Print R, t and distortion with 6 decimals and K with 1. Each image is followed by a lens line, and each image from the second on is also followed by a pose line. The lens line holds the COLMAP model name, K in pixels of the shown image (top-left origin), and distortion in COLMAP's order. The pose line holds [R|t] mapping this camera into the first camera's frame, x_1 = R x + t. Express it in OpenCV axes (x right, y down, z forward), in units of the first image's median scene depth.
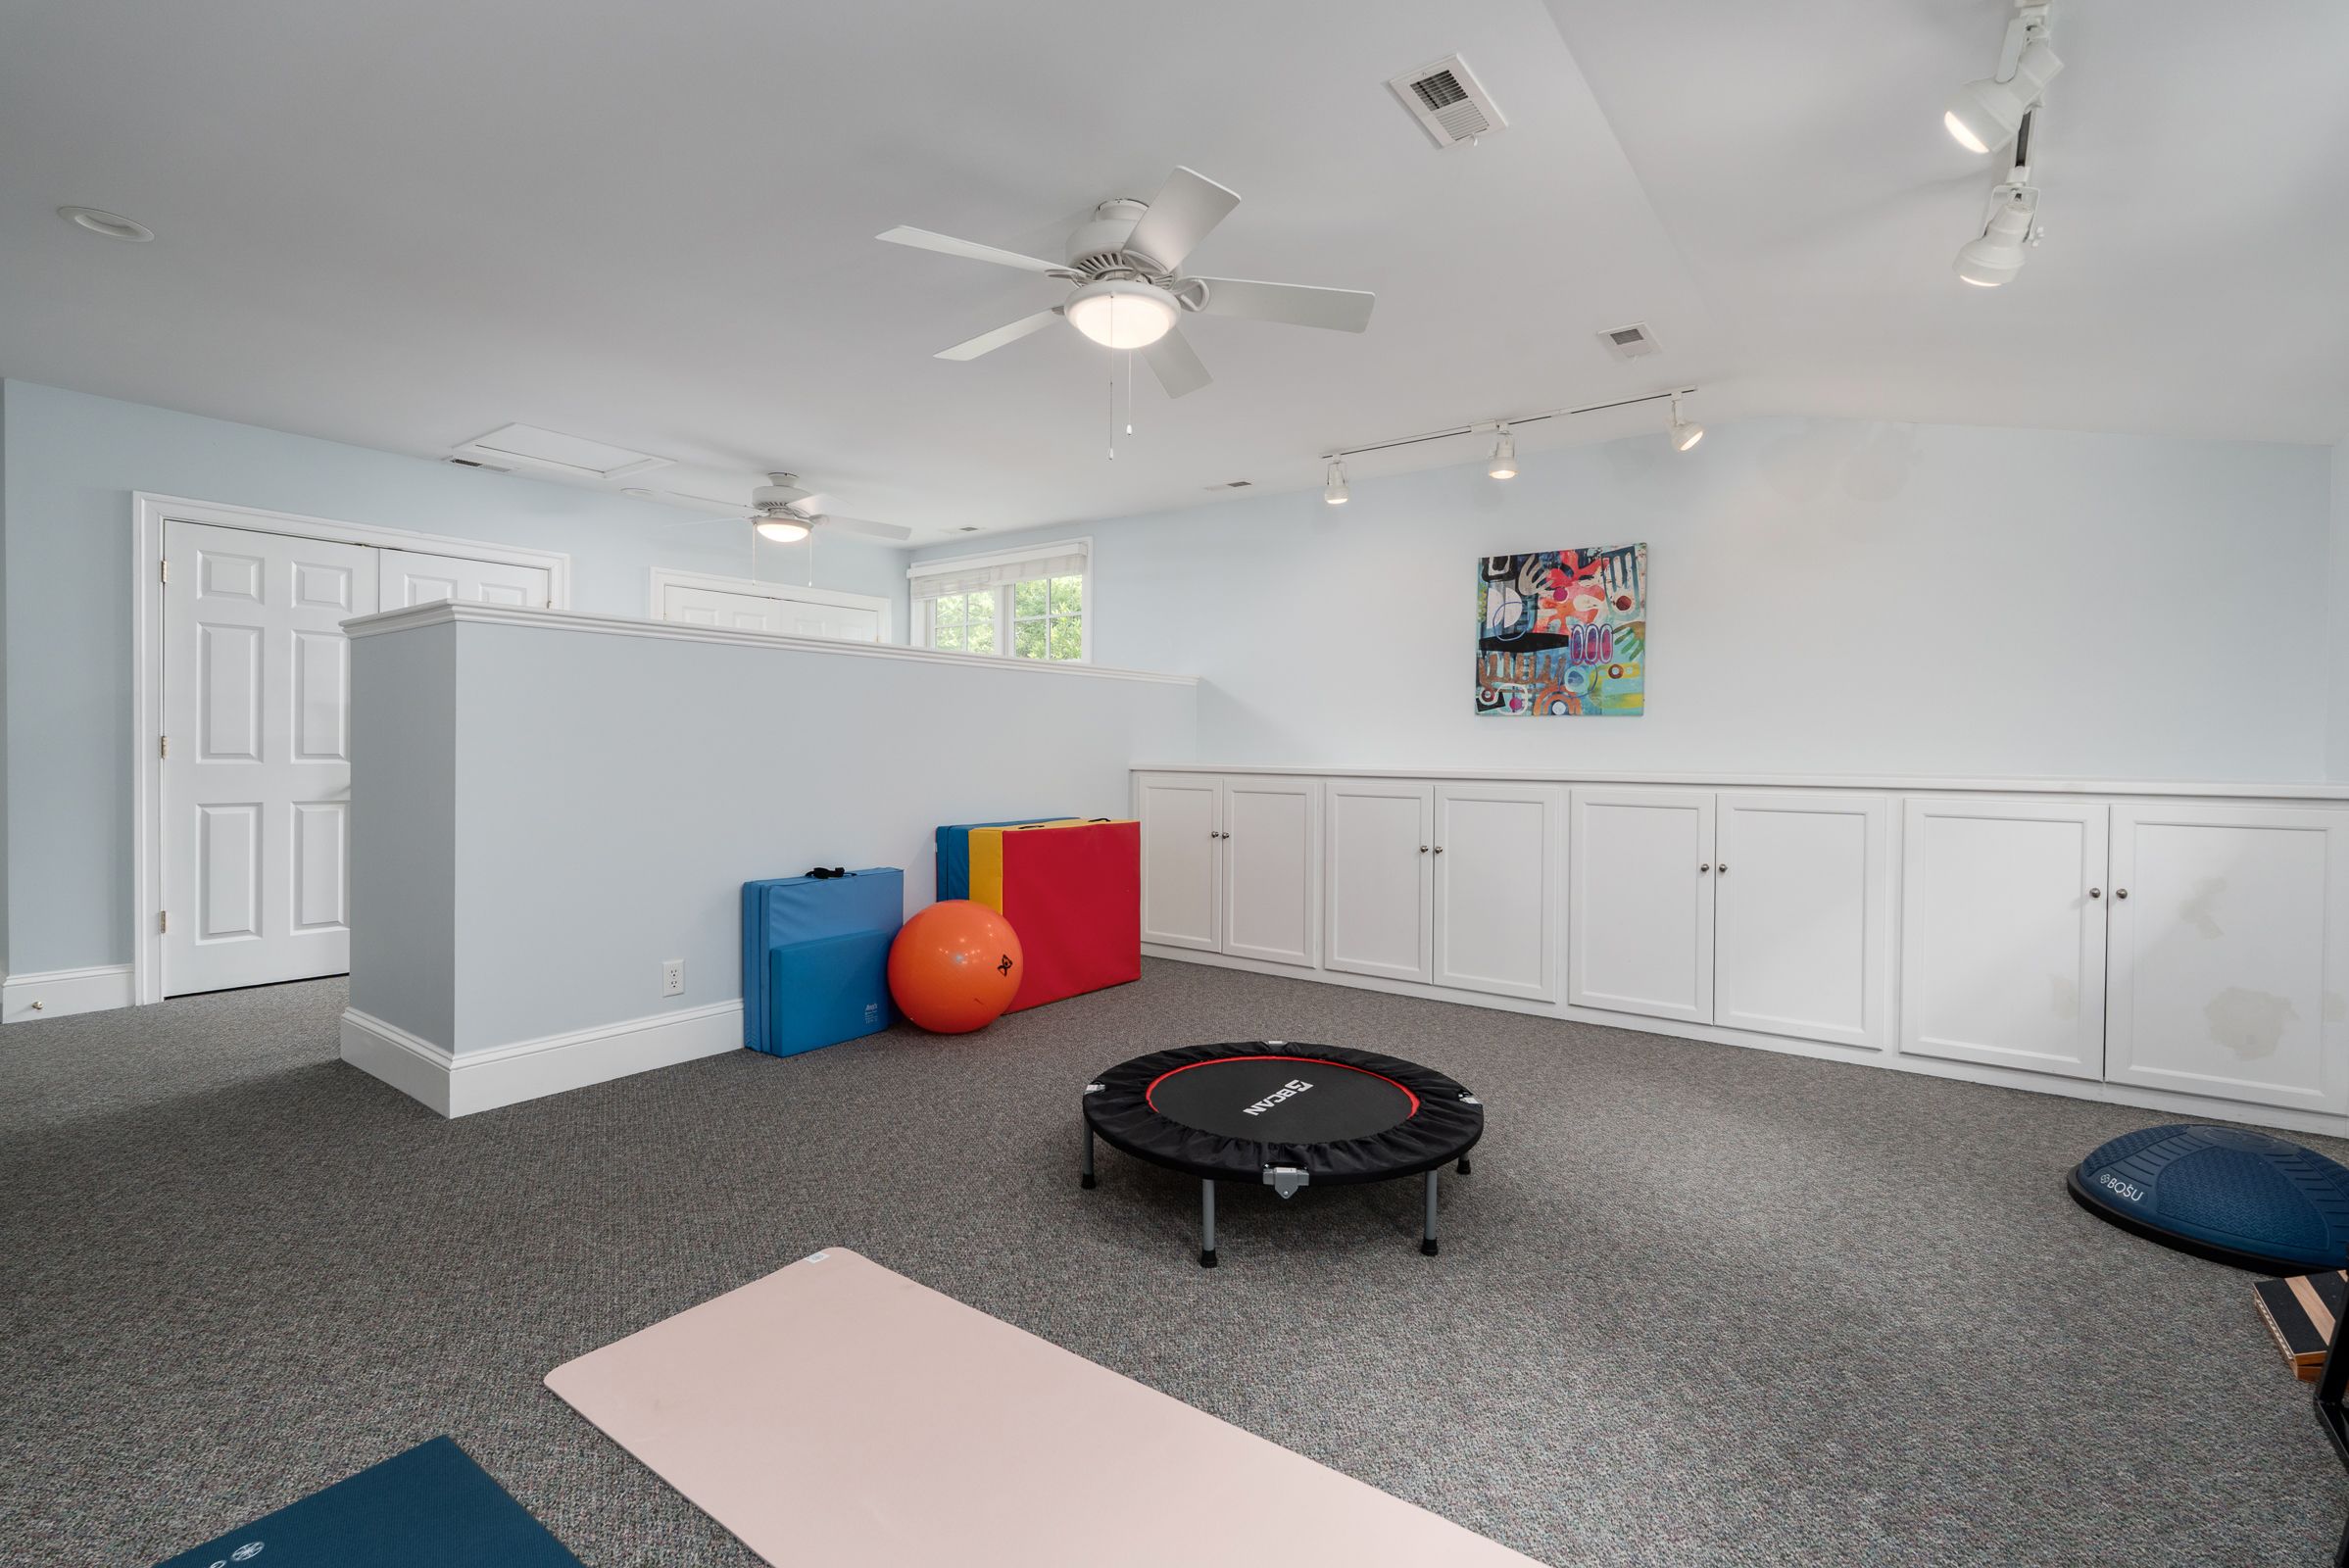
lens RADIAL K [[1043.1, 0, 1172.7], [0, 1043.1, 760.7], [0, 0, 1]] dist [-0.005061, -0.000743]
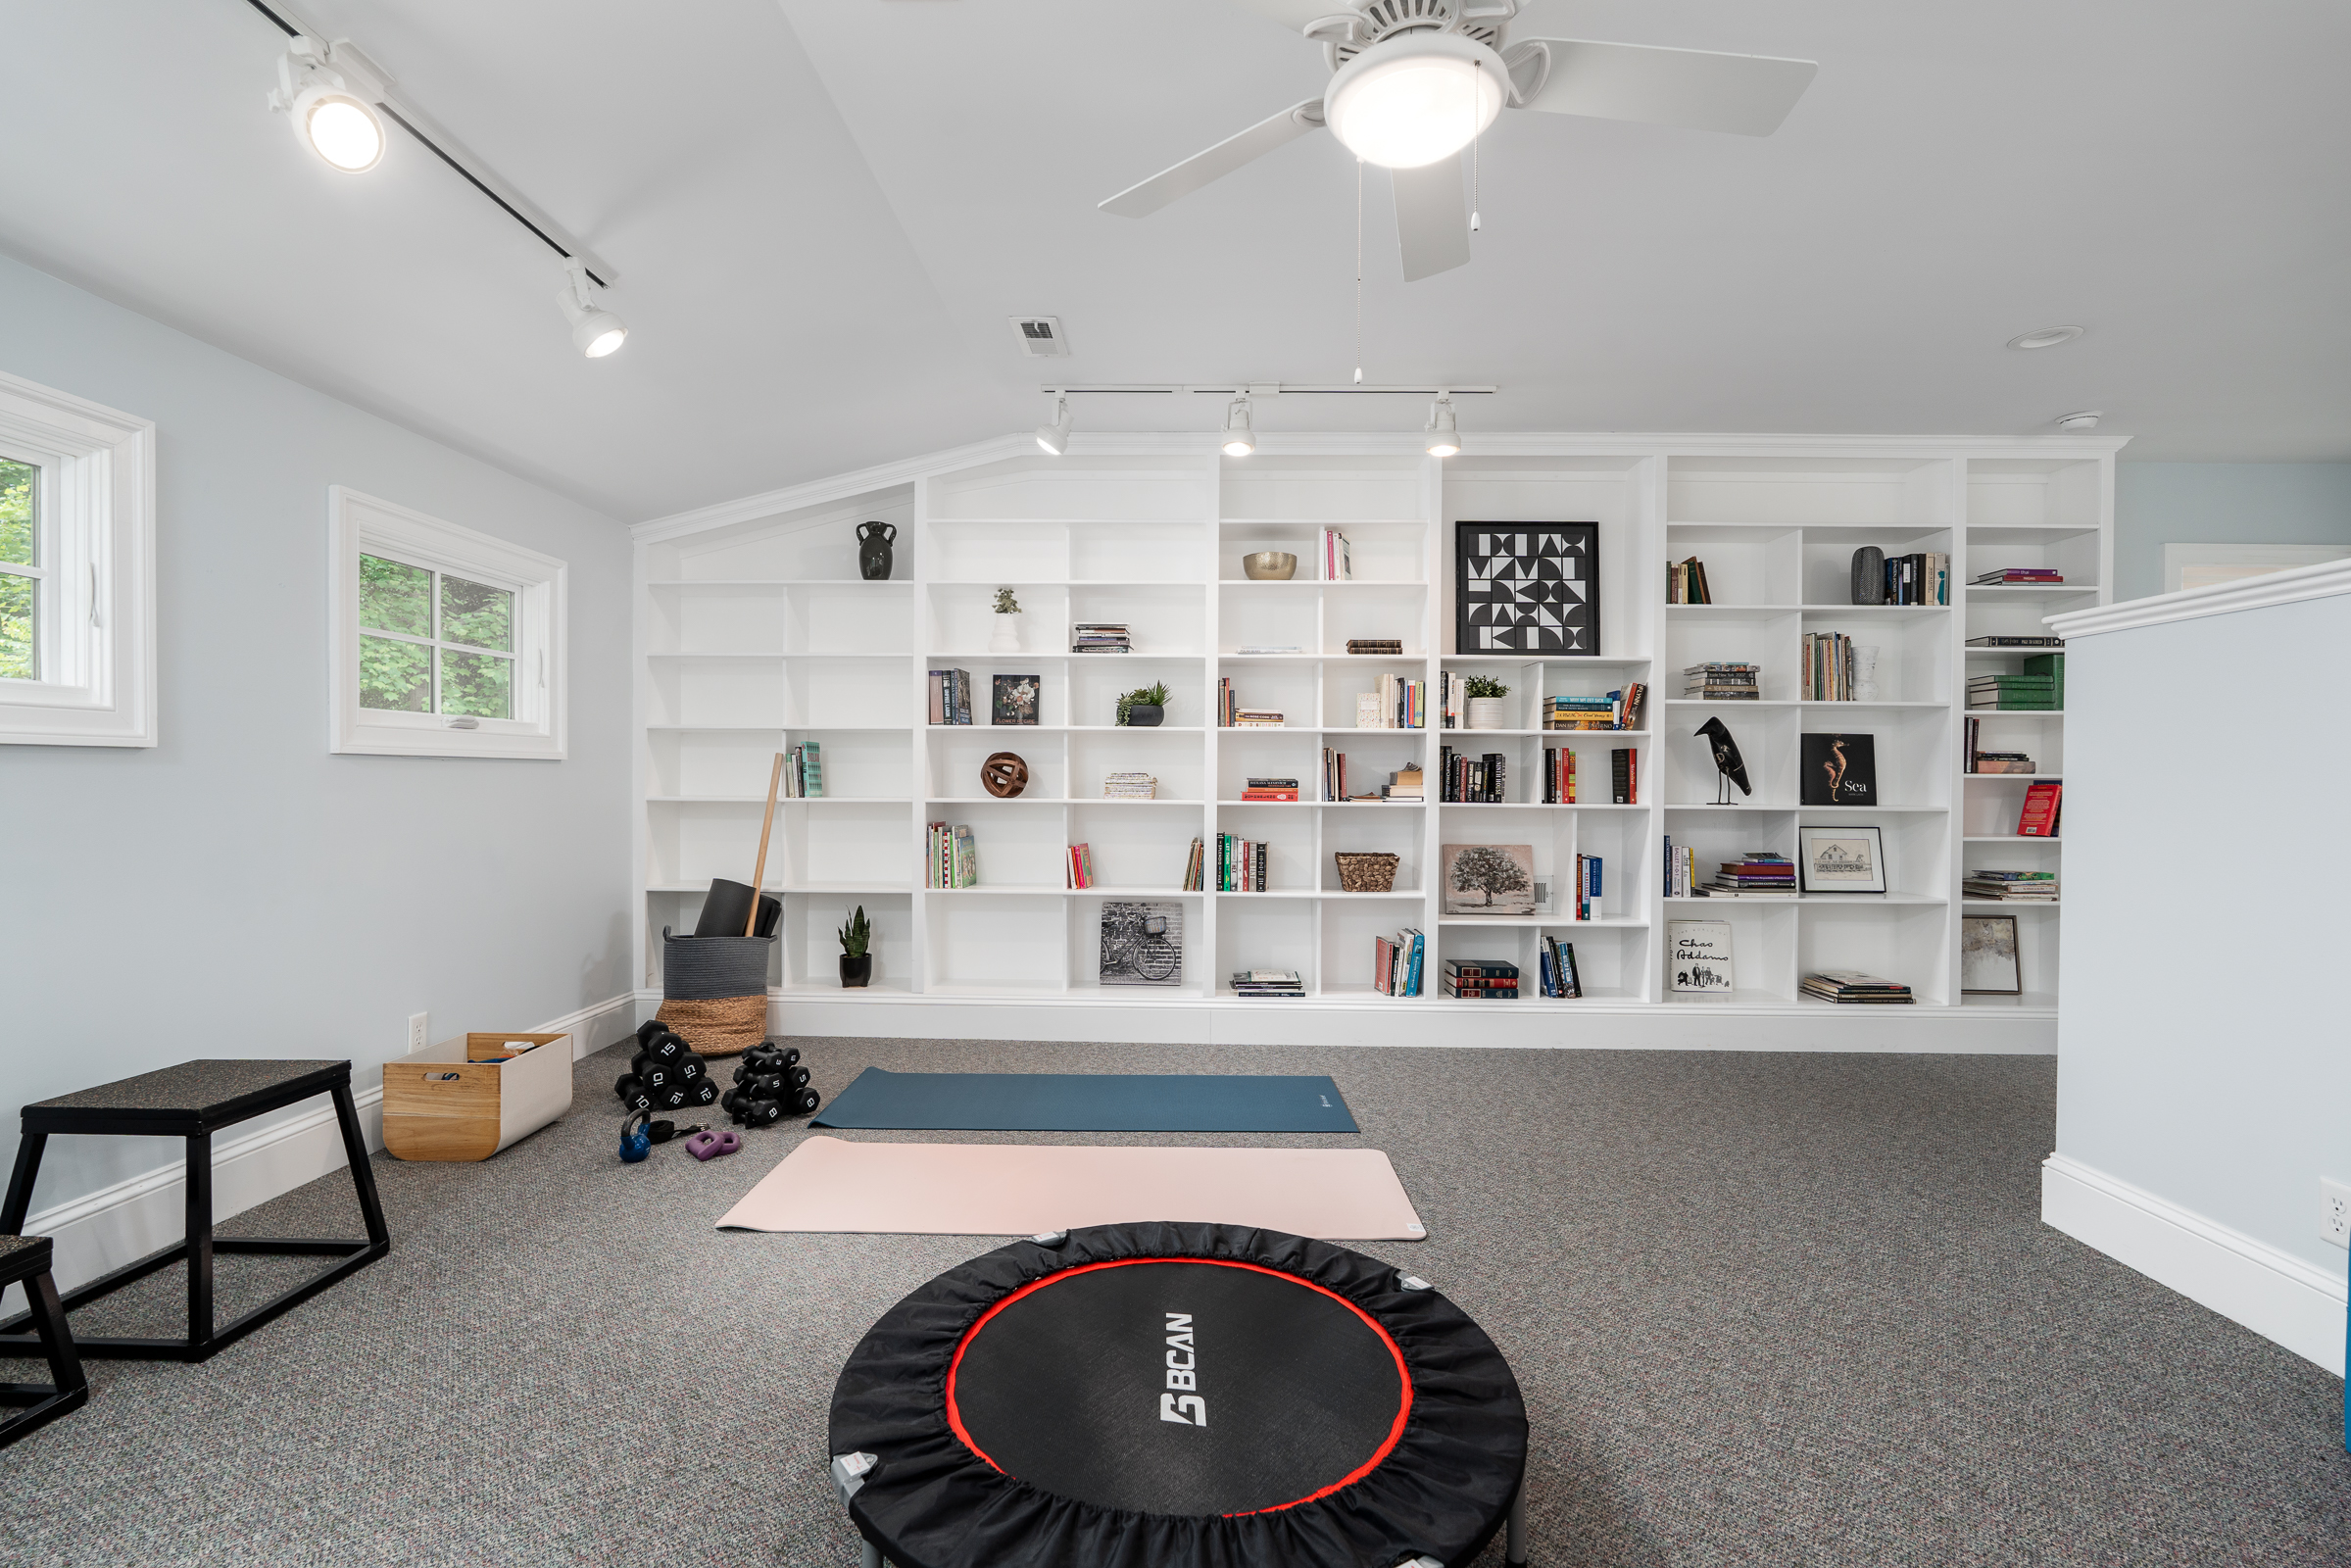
lens RADIAL K [[1078.1, 0, 1175.5], [0, 1078.1, 784.0], [0, 0, 1]] dist [-0.004370, -0.000529]
pose [[-0.820778, -0.011864, -0.571124, 0.249906], [-0.021377, 0.999722, 0.009955, -0.005394], [0.570847, 0.020380, -0.820803, 0.820054]]
